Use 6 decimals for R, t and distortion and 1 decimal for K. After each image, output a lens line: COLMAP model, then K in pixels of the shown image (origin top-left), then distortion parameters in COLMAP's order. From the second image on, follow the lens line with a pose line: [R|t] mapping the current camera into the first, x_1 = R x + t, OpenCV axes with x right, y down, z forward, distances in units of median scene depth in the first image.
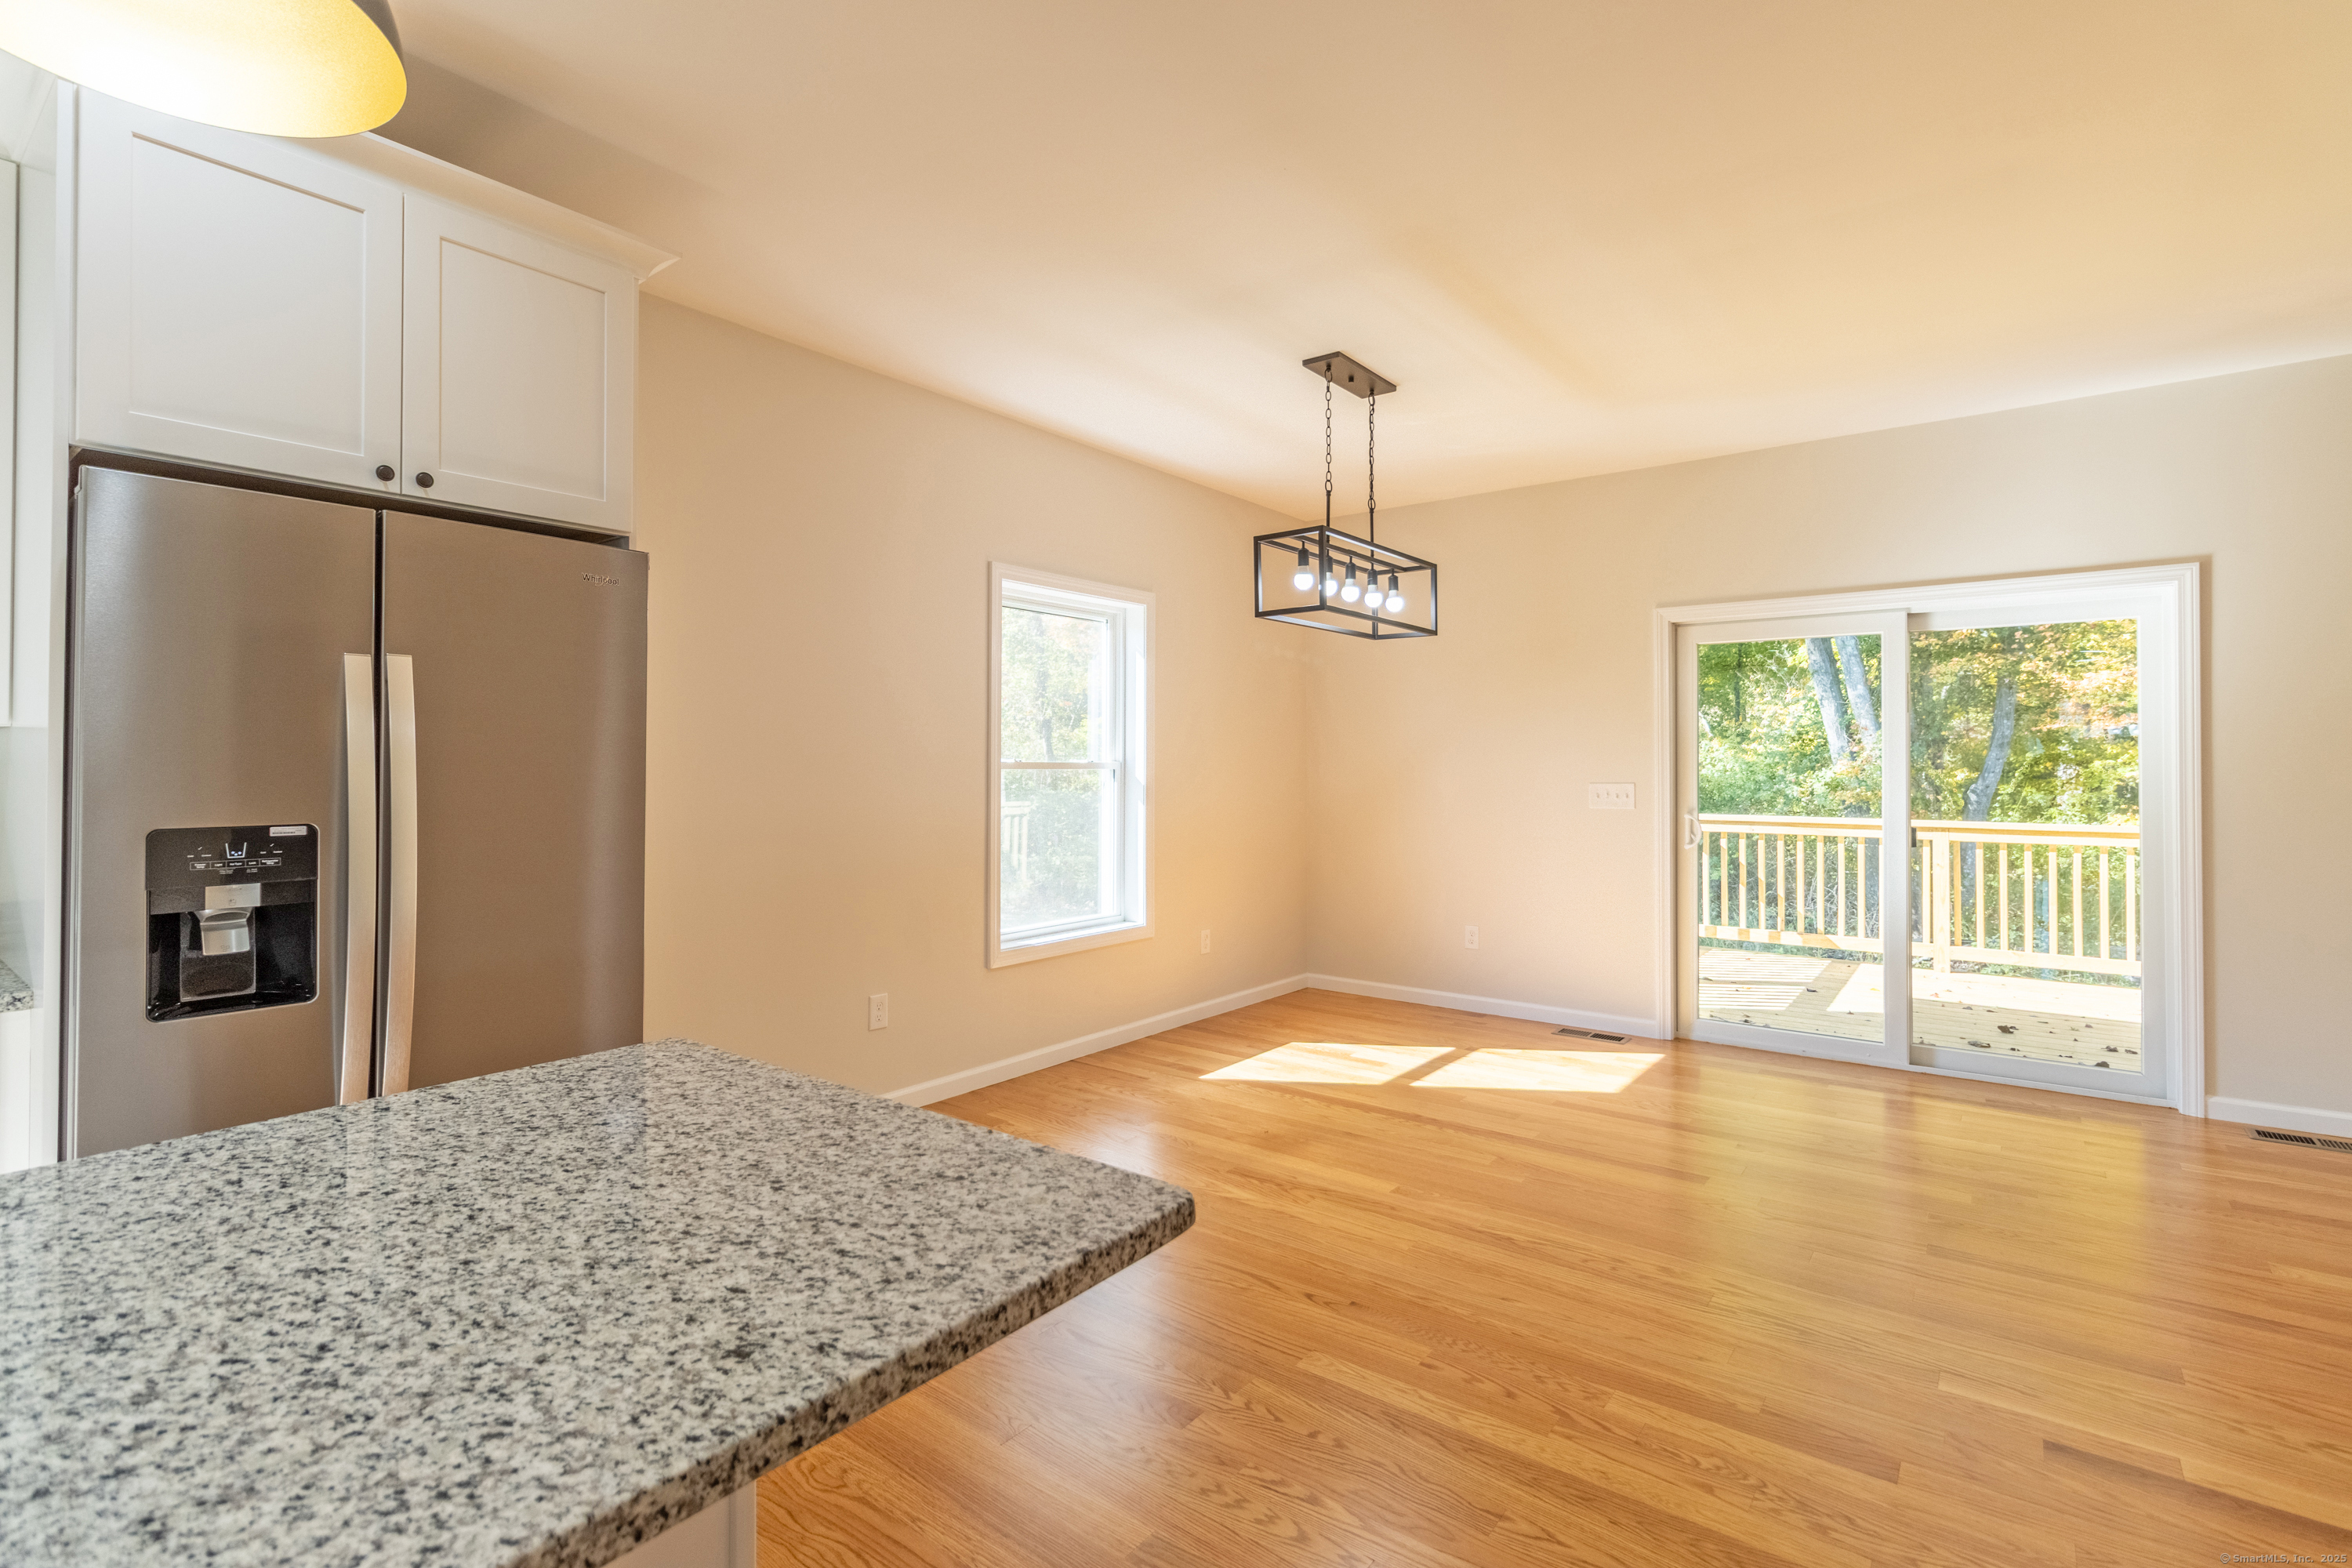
lens RADIAL K [[1082.2, 0, 1176.6], [0, 1082.2, 754.2], [0, 0, 1]] dist [-0.000556, -0.000137]
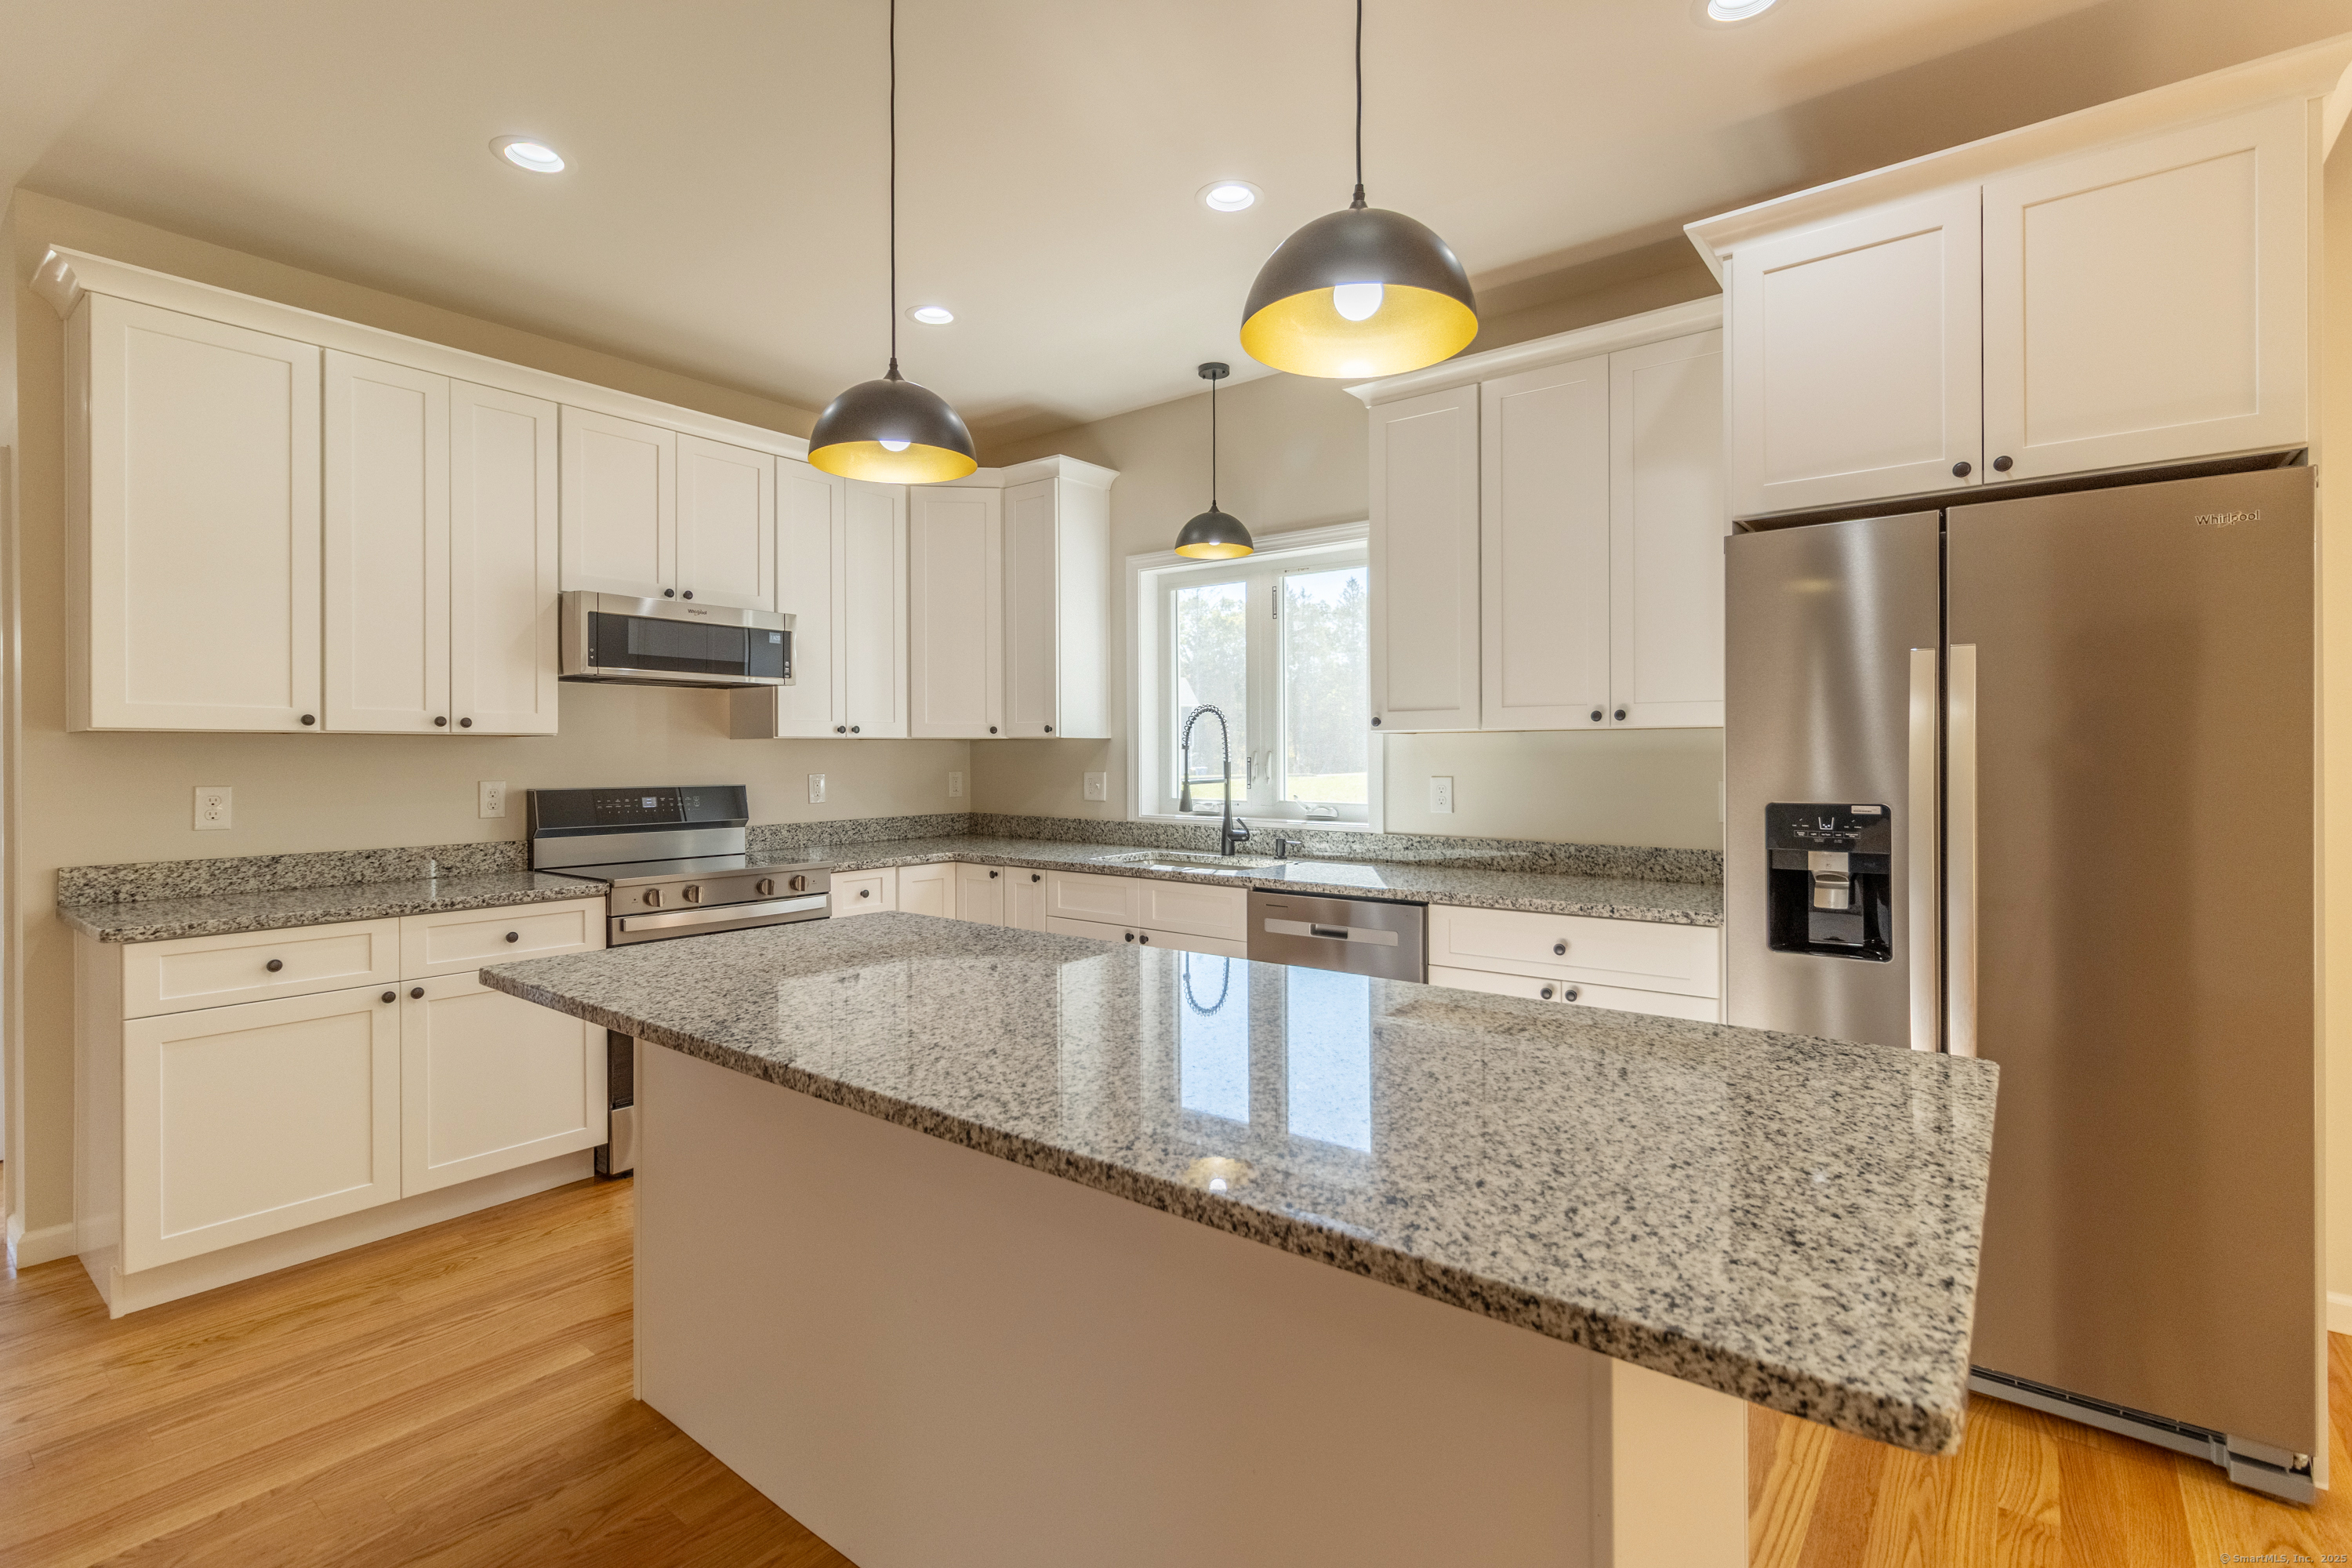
lens RADIAL K [[1078.3, 0, 1175.2], [0, 1078.3, 757.2], [0, 0, 1]] dist [-0.000593, 0.000113]
pose [[-0.009060, -0.000108, -0.999959, 0.339933], [0.015452, 0.999881, -0.000248, 0.003924], [0.999840, -0.015454, -0.009058, 0.282031]]
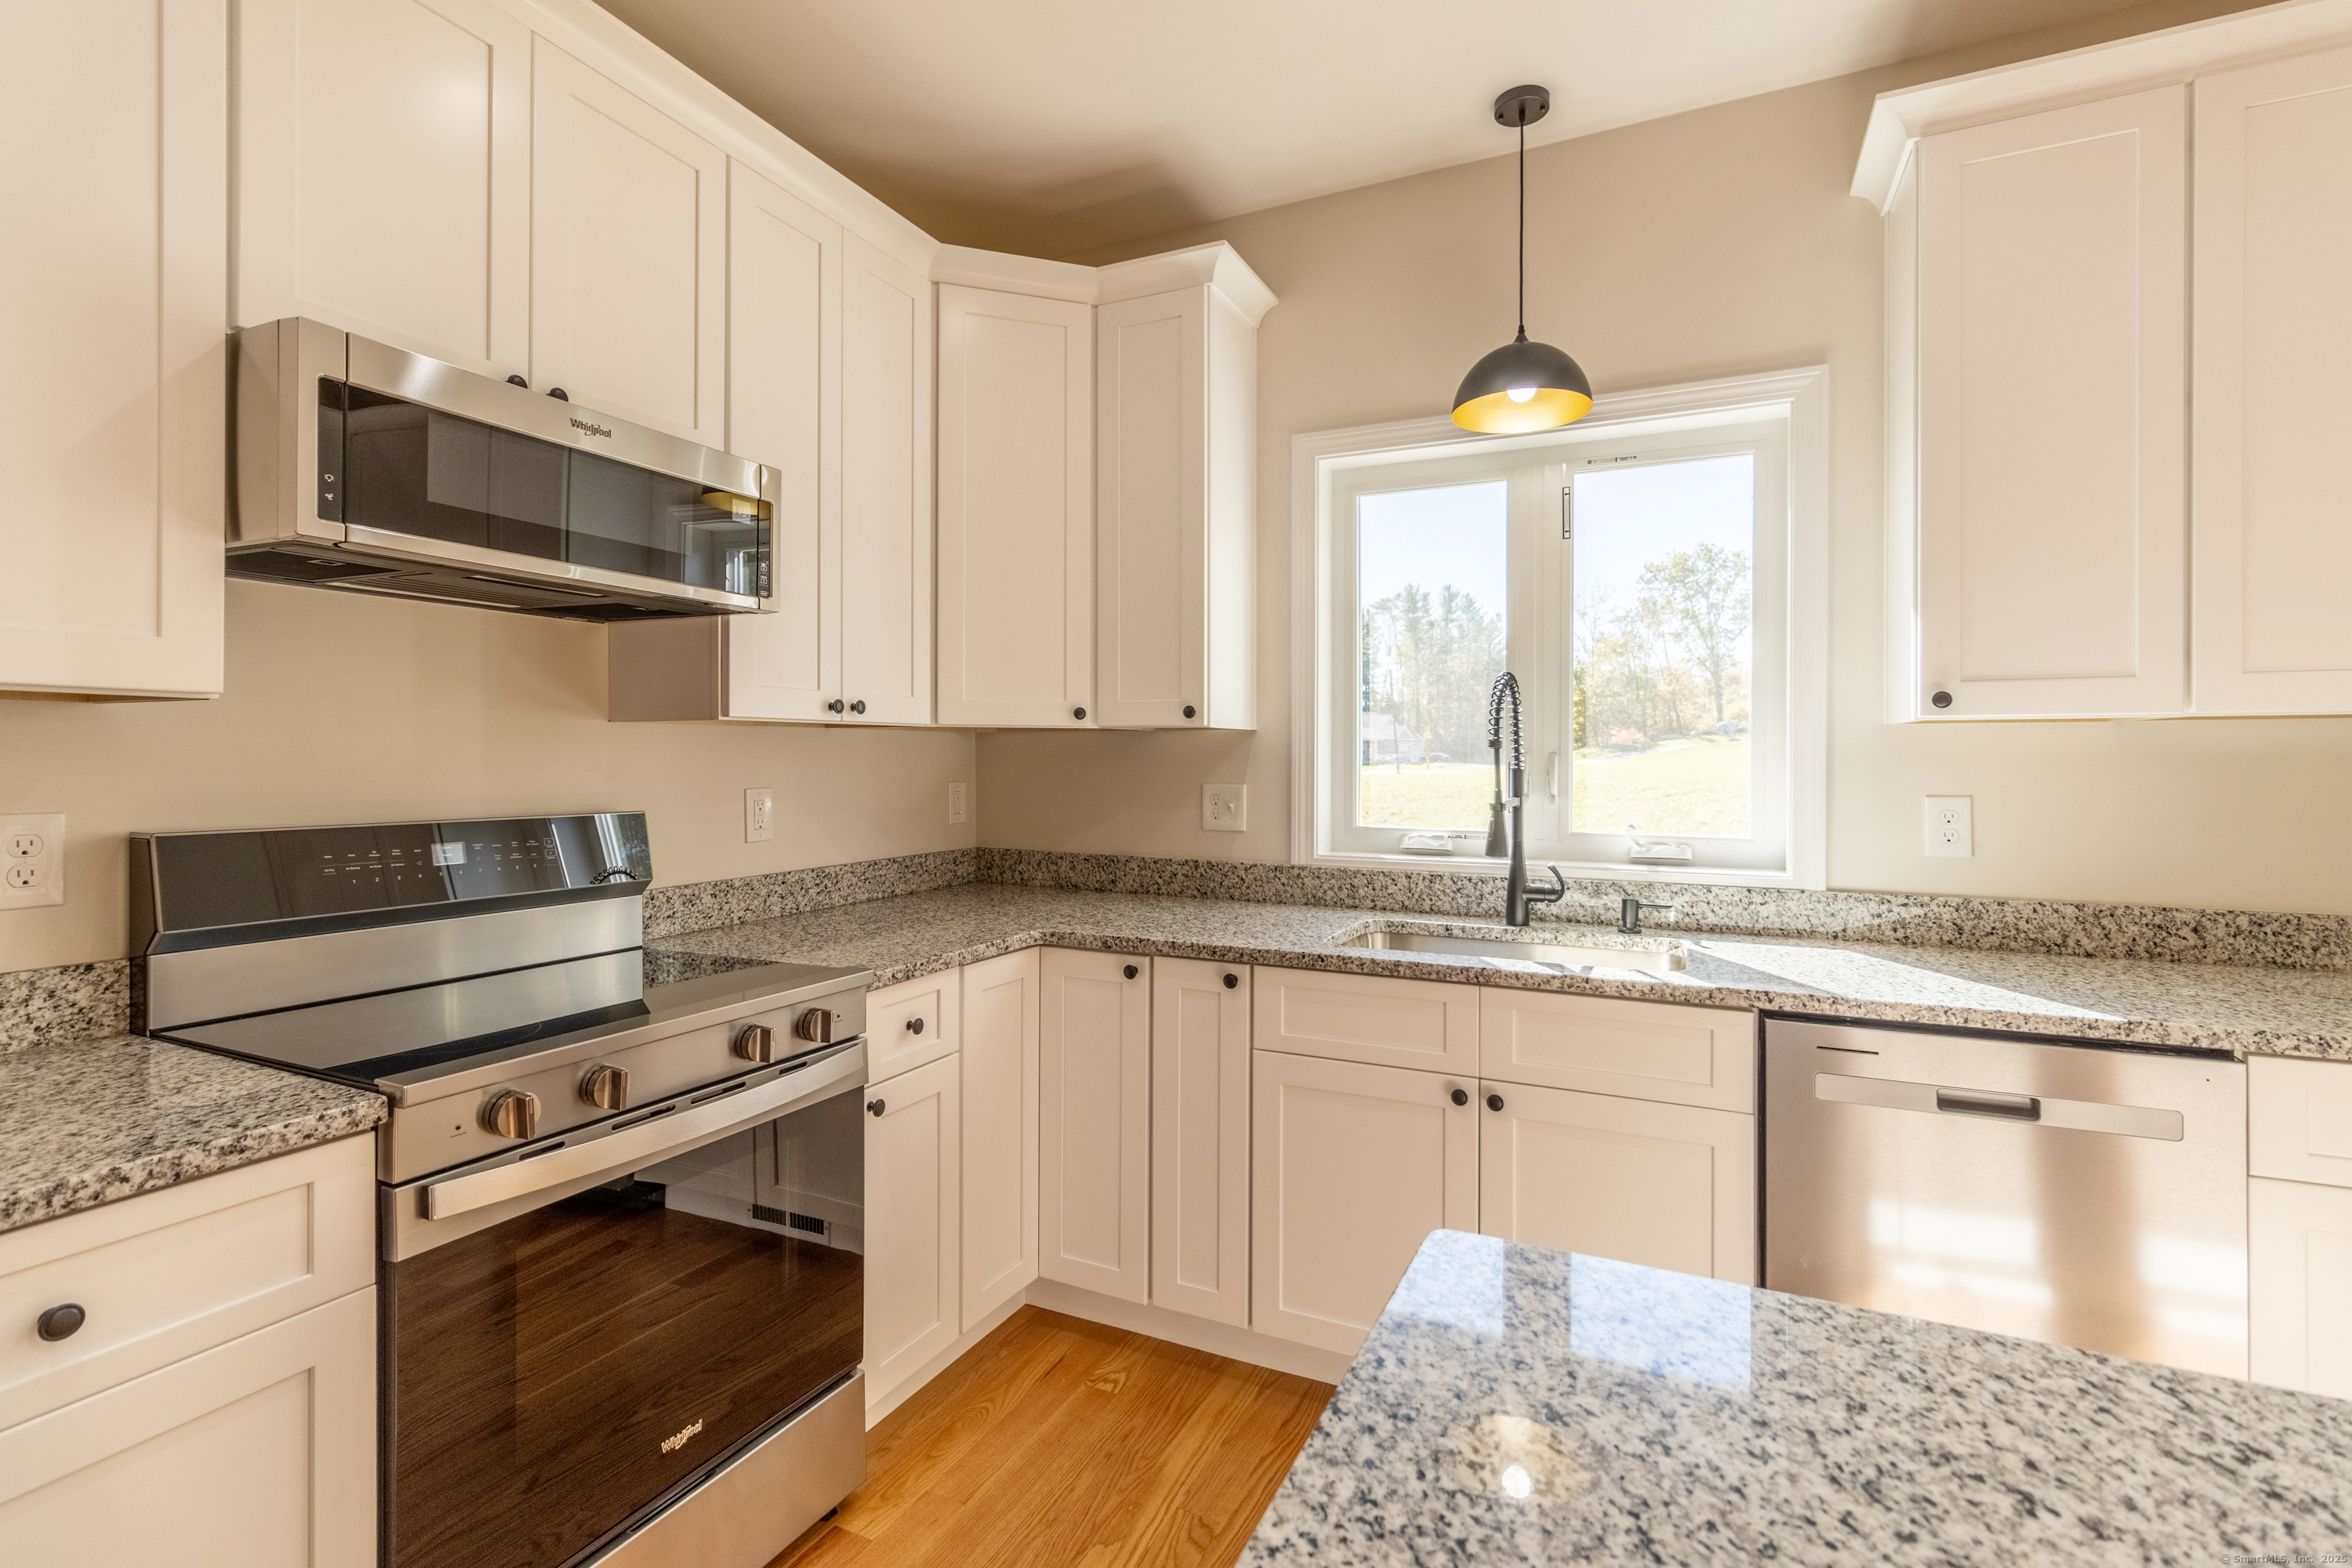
lens RADIAL K [[1078.3, 0, 1175.2], [0, 1078.3, 757.2], [0, 0, 1]] dist [-0.000593, 0.000113]
pose [[0.209661, -0.002460, -0.977771, -0.657277], [0.010535, 0.999944, -0.000257, -0.004225], [0.977717, -0.010247, 0.209675, -0.319336]]
